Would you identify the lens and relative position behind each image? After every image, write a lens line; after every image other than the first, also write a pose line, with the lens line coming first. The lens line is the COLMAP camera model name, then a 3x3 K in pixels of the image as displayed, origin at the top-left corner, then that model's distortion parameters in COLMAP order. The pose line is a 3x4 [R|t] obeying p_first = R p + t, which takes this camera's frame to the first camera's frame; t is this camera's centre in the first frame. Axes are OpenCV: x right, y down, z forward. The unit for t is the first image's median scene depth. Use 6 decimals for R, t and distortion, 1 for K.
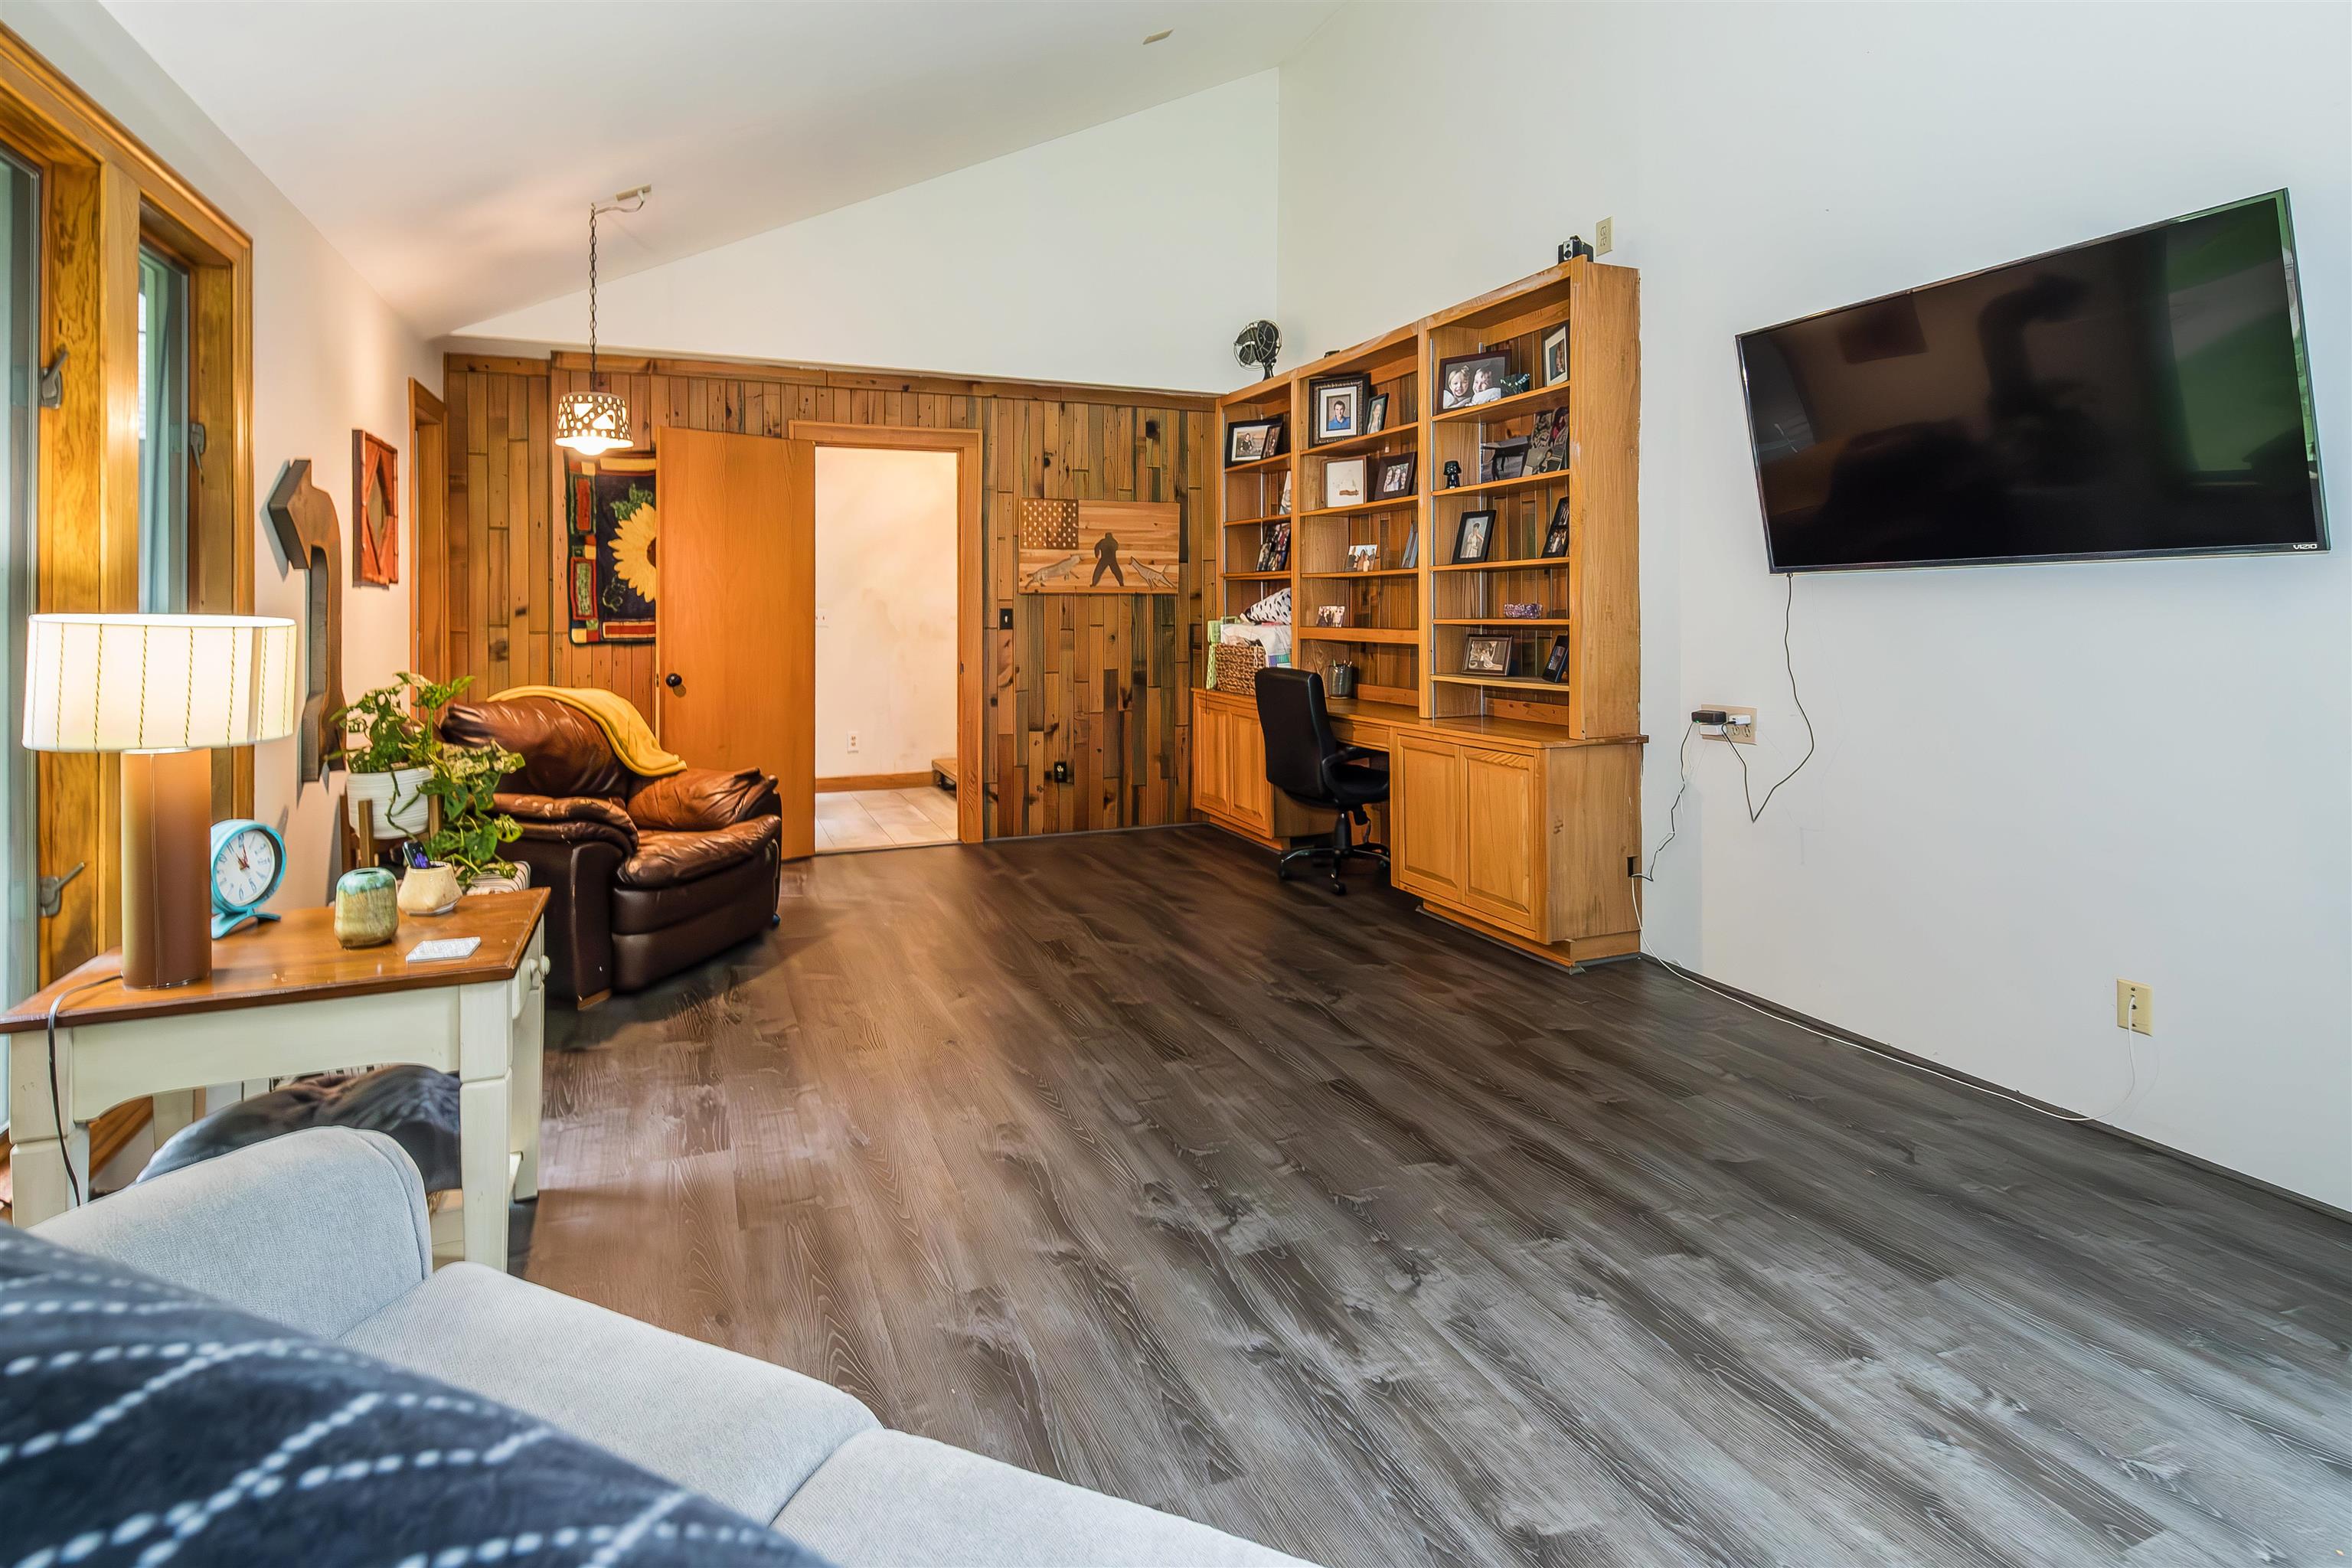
lens RADIAL K [[1154.0, 0, 1127.5], [0, 1154.0, 600.4], [0, 0, 1]] dist [0.006091, 0.000076]
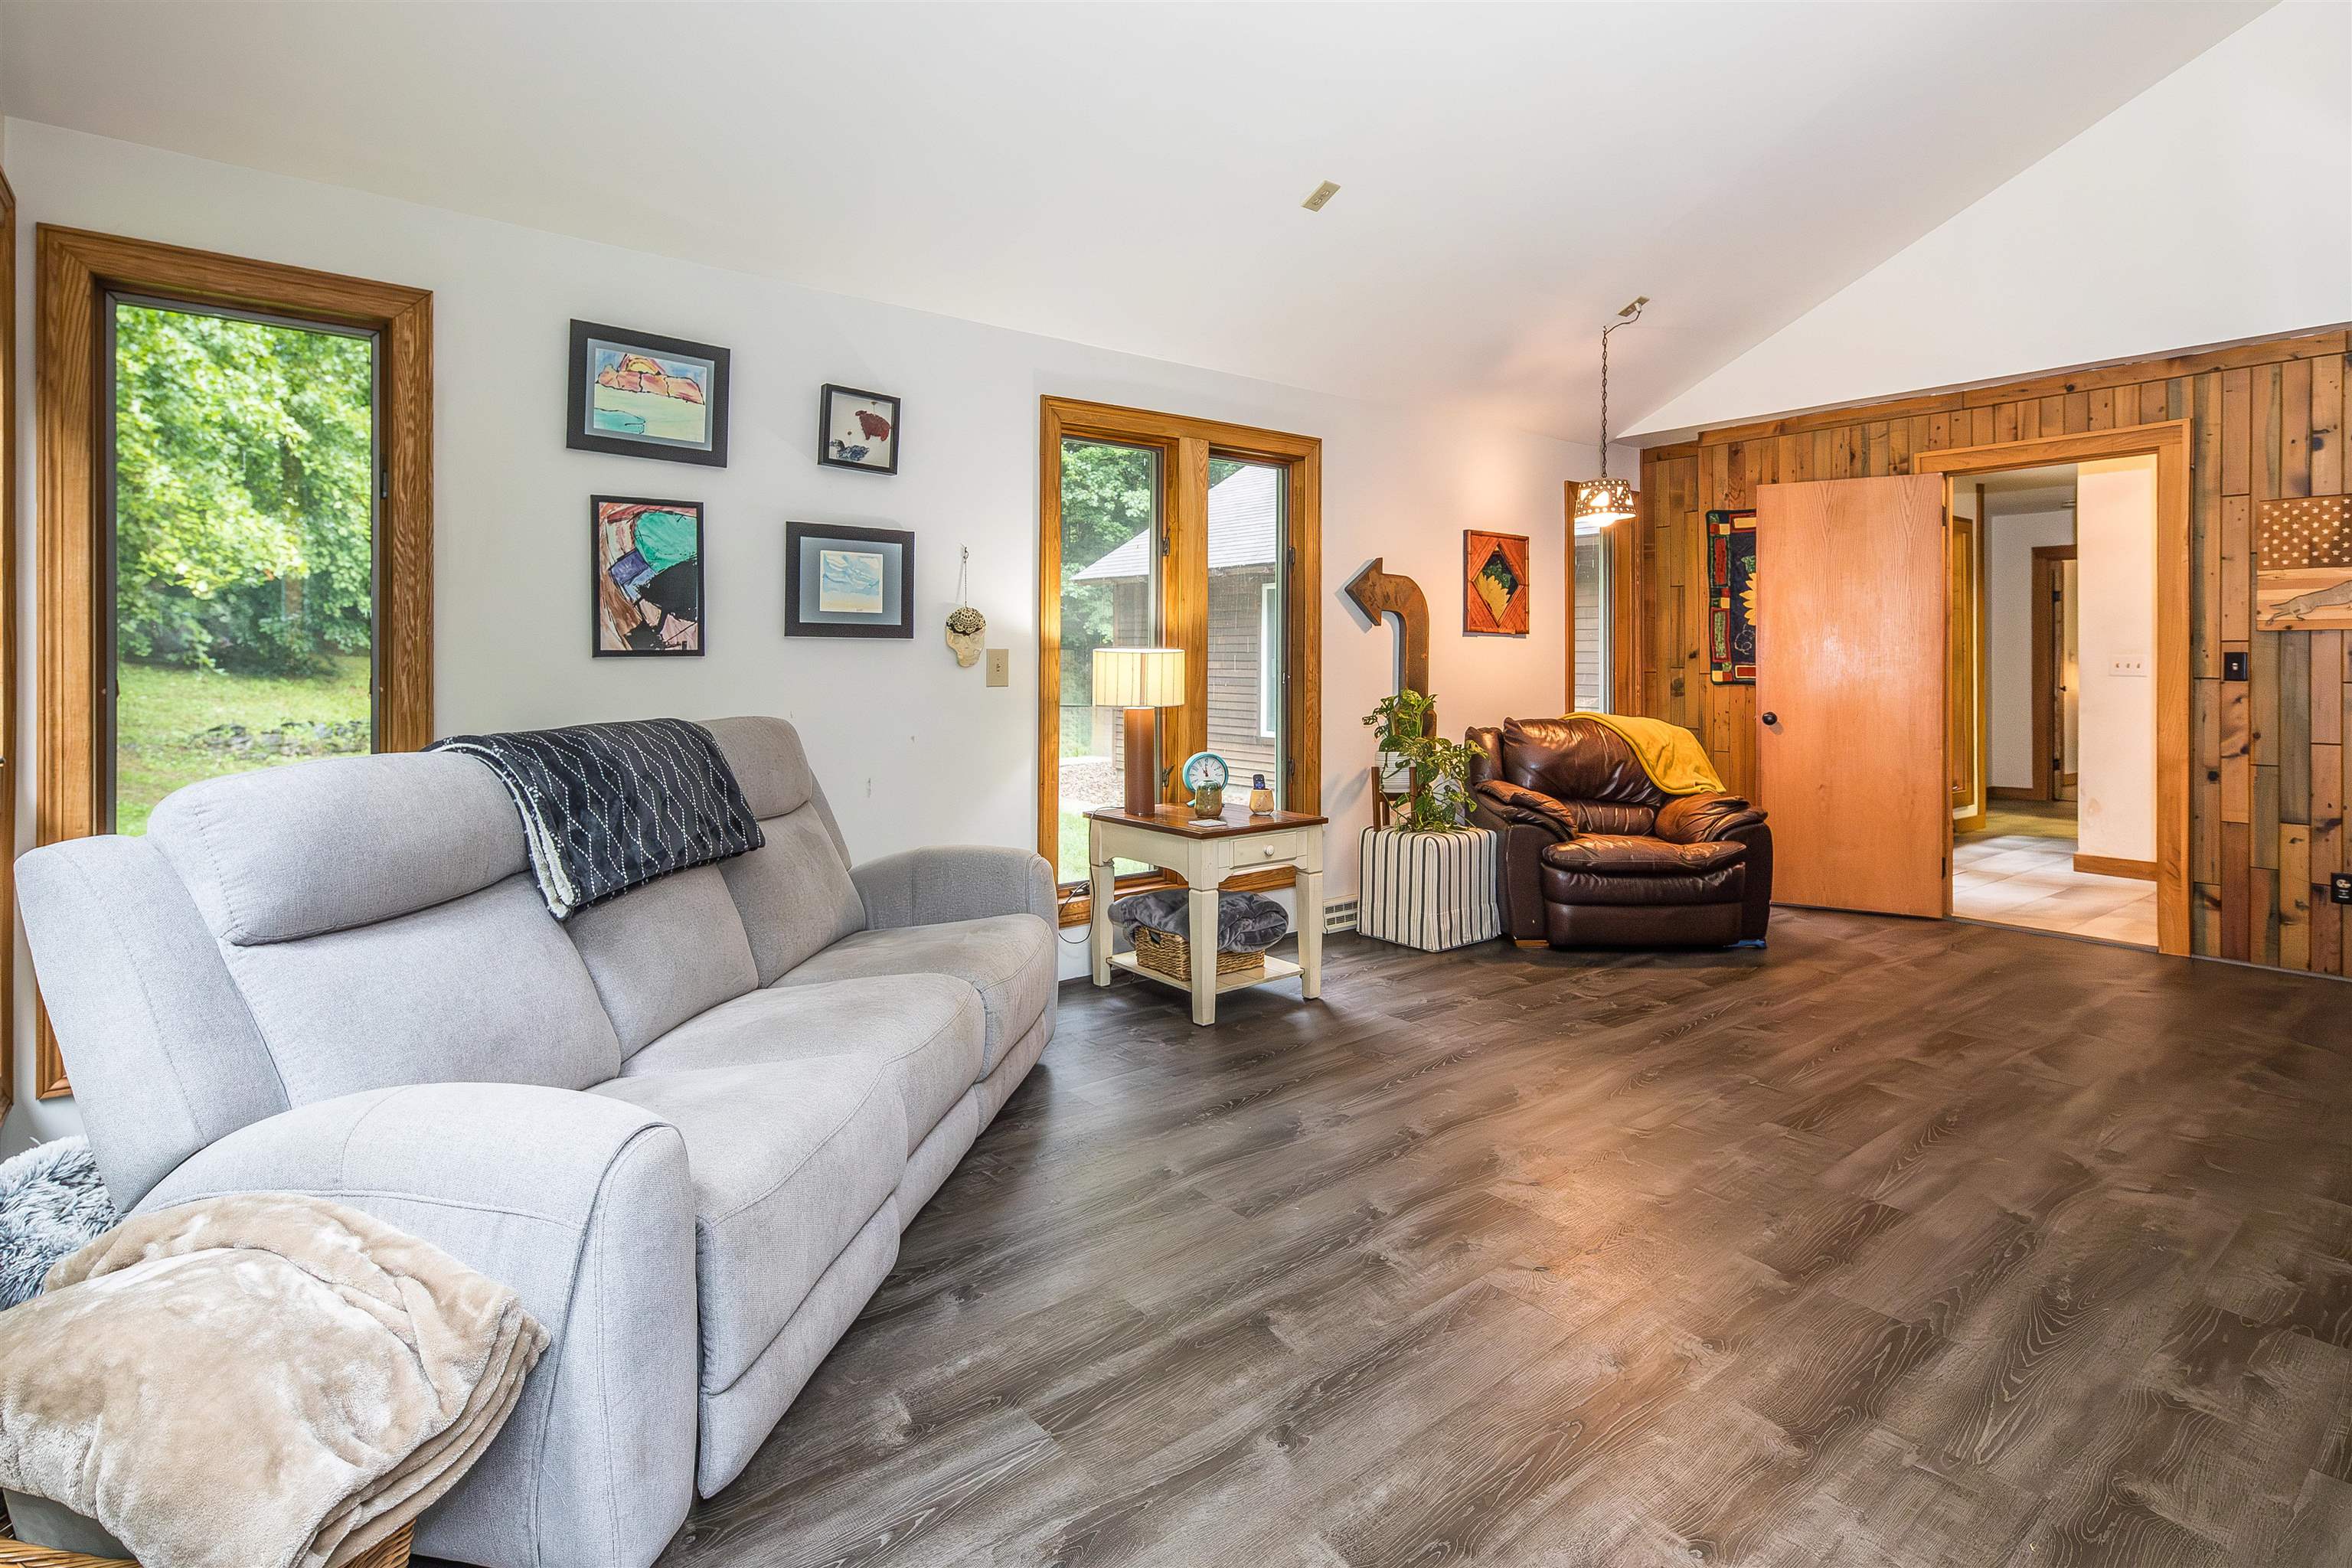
lens RADIAL K [[1154.0, 0, 1178.8], [0, 1154.0, 662.5], [0, 0, 1]] dist [0.006091, 0.000076]
pose [[0.298654, 0.005447, -0.954346, 0.490513], [0.001130, 0.999981, 0.006062, 0.010223], [0.954361, -0.002889, 0.298642, 0.156292]]
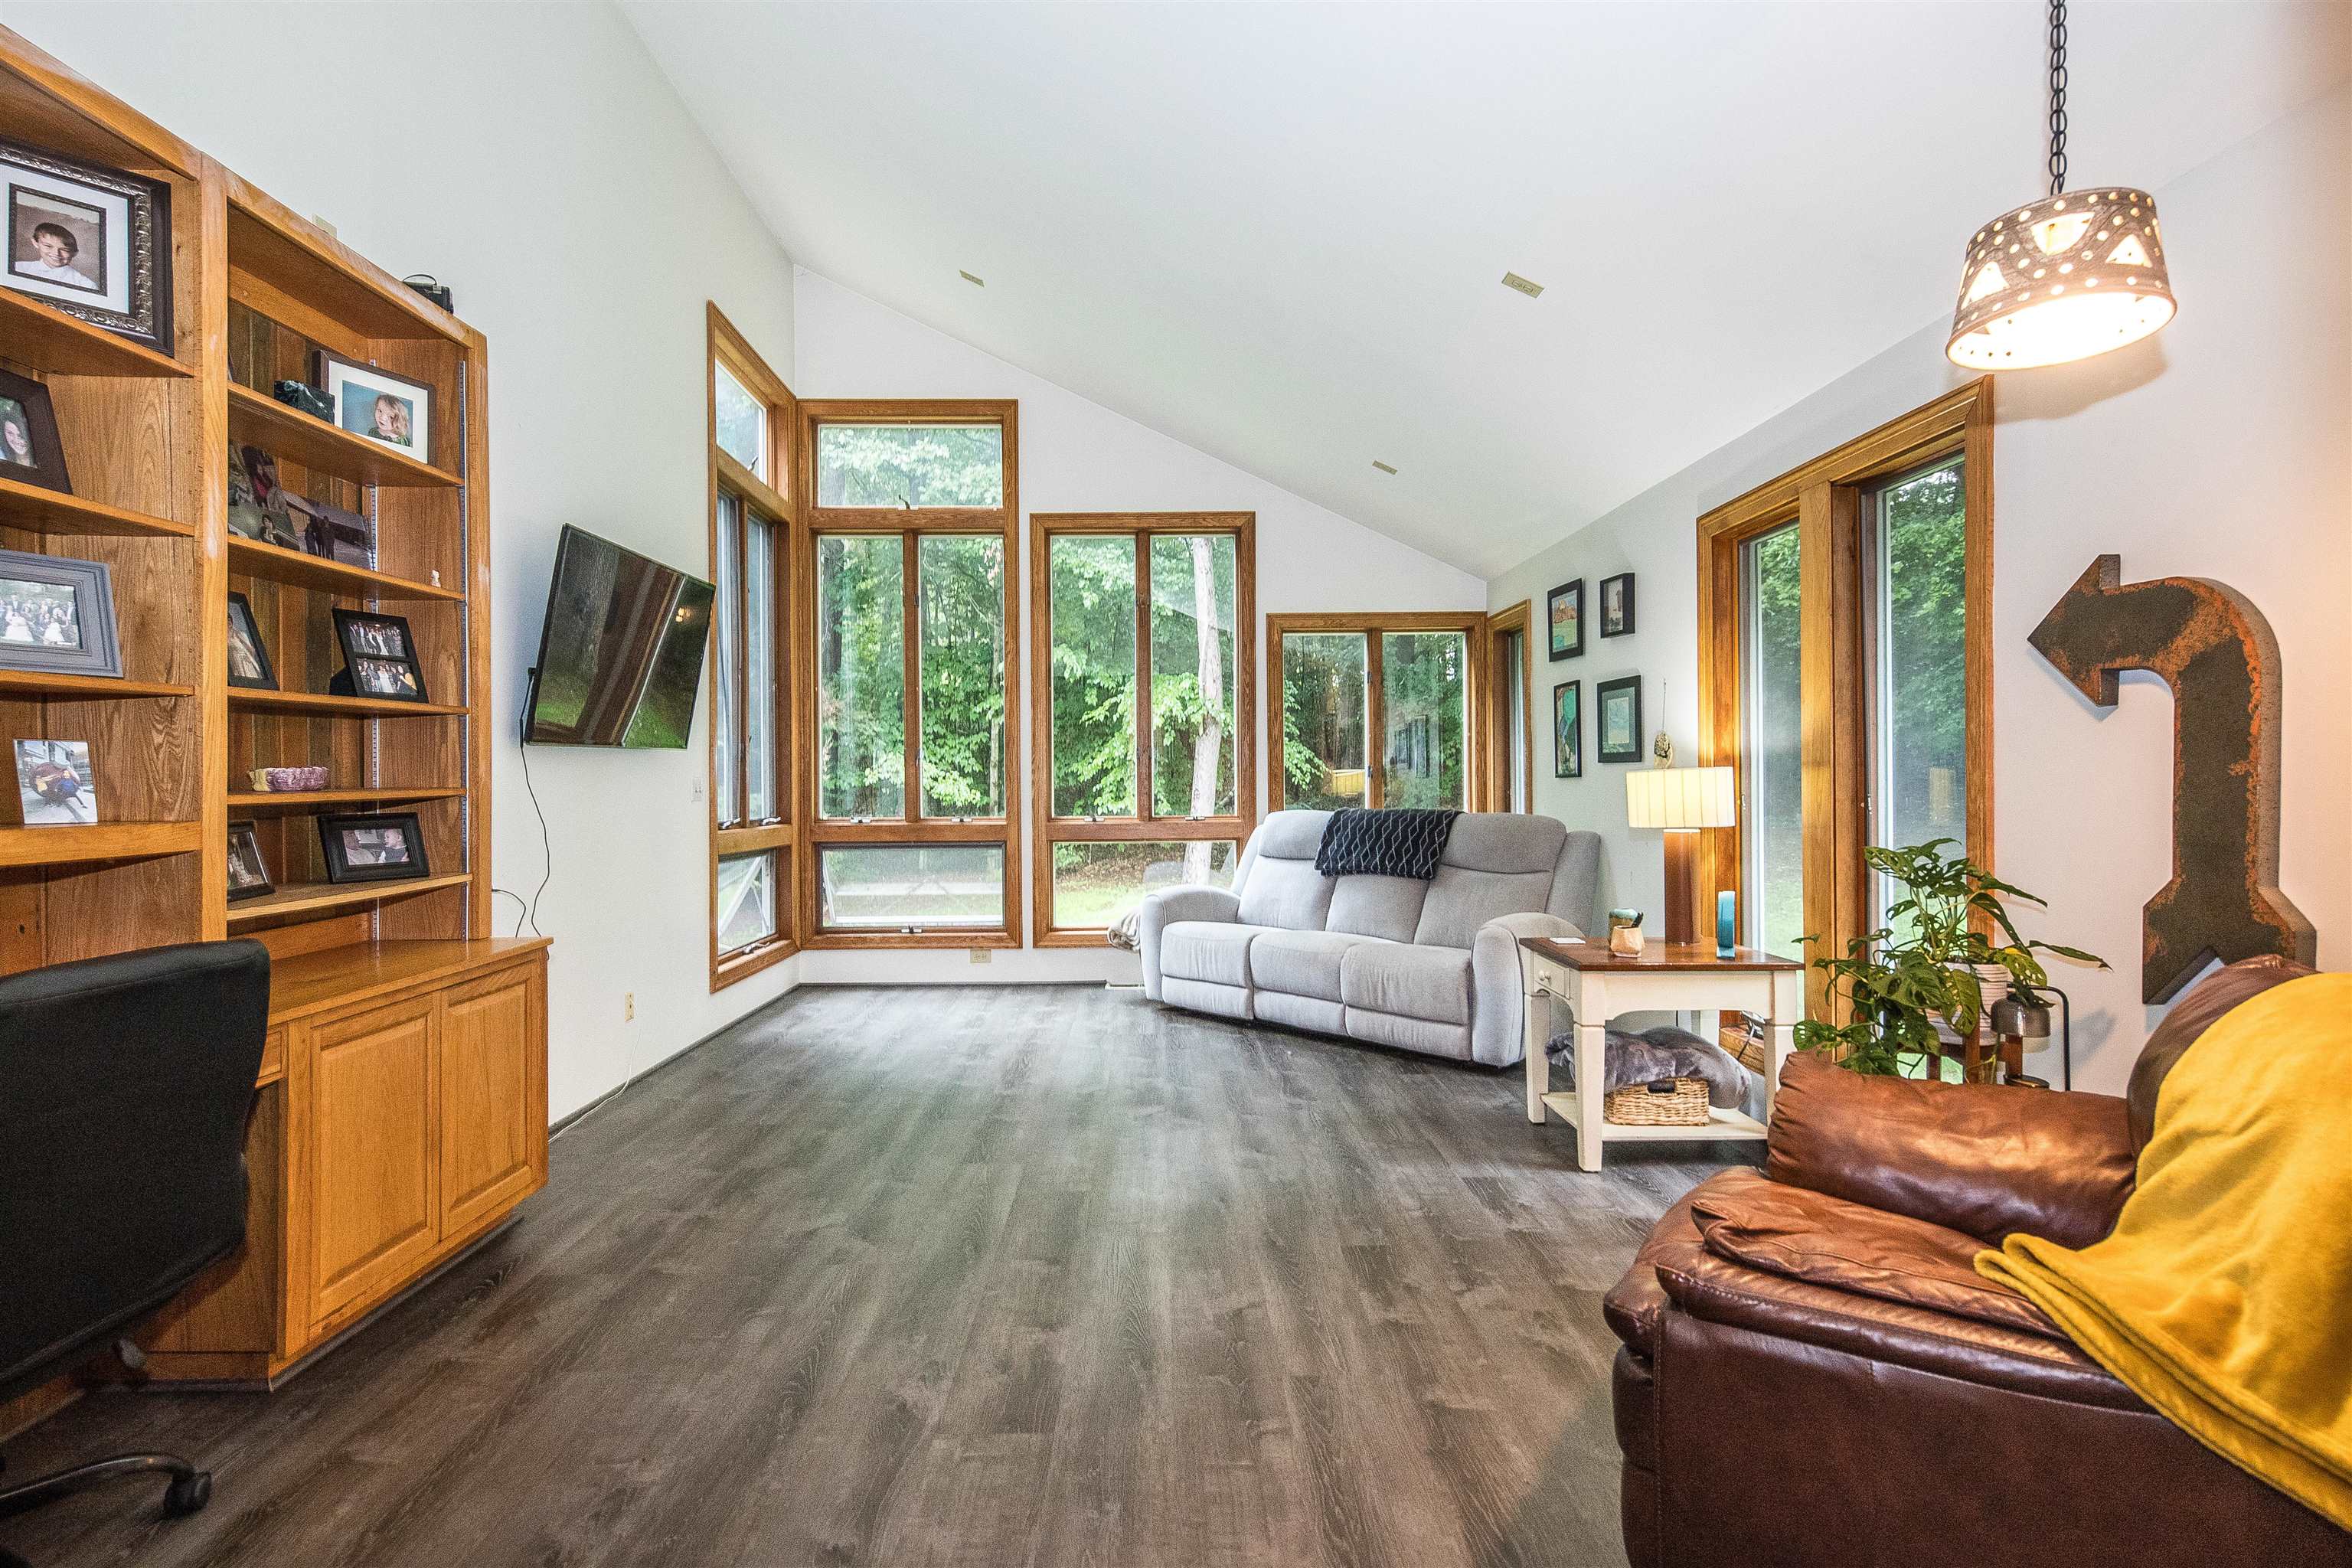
lens RADIAL K [[1154.0, 0, 1176.5], [0, 1154.0, 779.2], [0, 0, 1]] dist [0.006091, 0.000076]
pose [[-0.939496, 0.009429, 0.342431, -0.257963], [0.007861, 0.999951, -0.005967, 0.015048], [-0.342471, -0.002914, -0.939524, 1.225860]]
